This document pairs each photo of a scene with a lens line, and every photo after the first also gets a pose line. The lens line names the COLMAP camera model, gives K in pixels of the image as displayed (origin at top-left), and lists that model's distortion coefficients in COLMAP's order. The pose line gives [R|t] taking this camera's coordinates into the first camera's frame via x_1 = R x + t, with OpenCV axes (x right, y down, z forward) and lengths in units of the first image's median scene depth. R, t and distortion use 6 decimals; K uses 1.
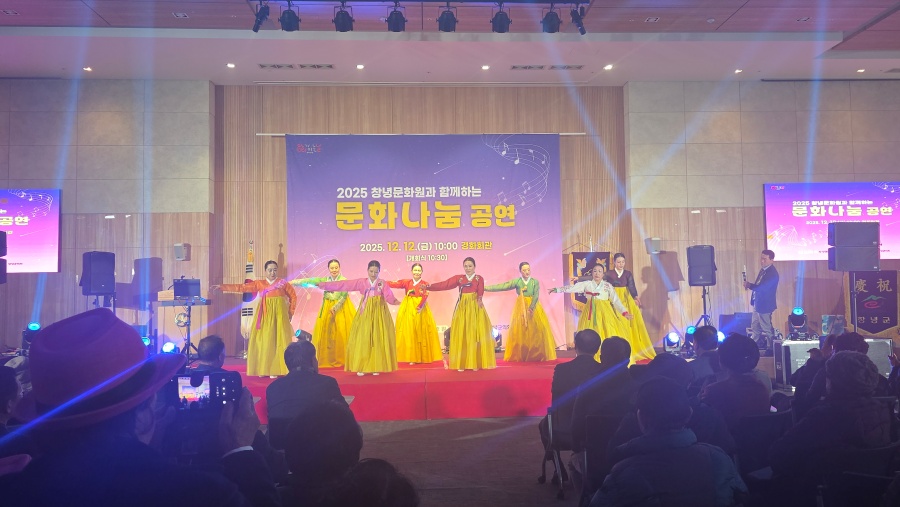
lens RADIAL K [[820.3, 0, 478.3], [0, 820.3, 242.6], [0, 0, 1]] dist [0.090138, 0.000000]
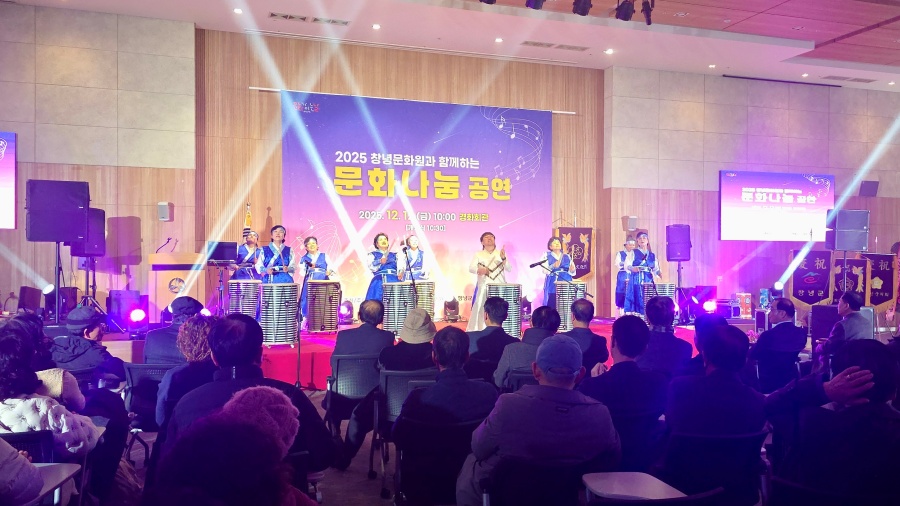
lens RADIAL K [[863.9, 0, 509.7], [0, 863.9, 270.5], [0, 0, 1]] dist [0.082951, 0.000000]
pose [[0.953913, 0.018554, 0.299509, -0.277351], [-0.038529, 0.997398, 0.060927, 0.002492], [-0.297599, -0.069659, 0.952146, -0.031869]]
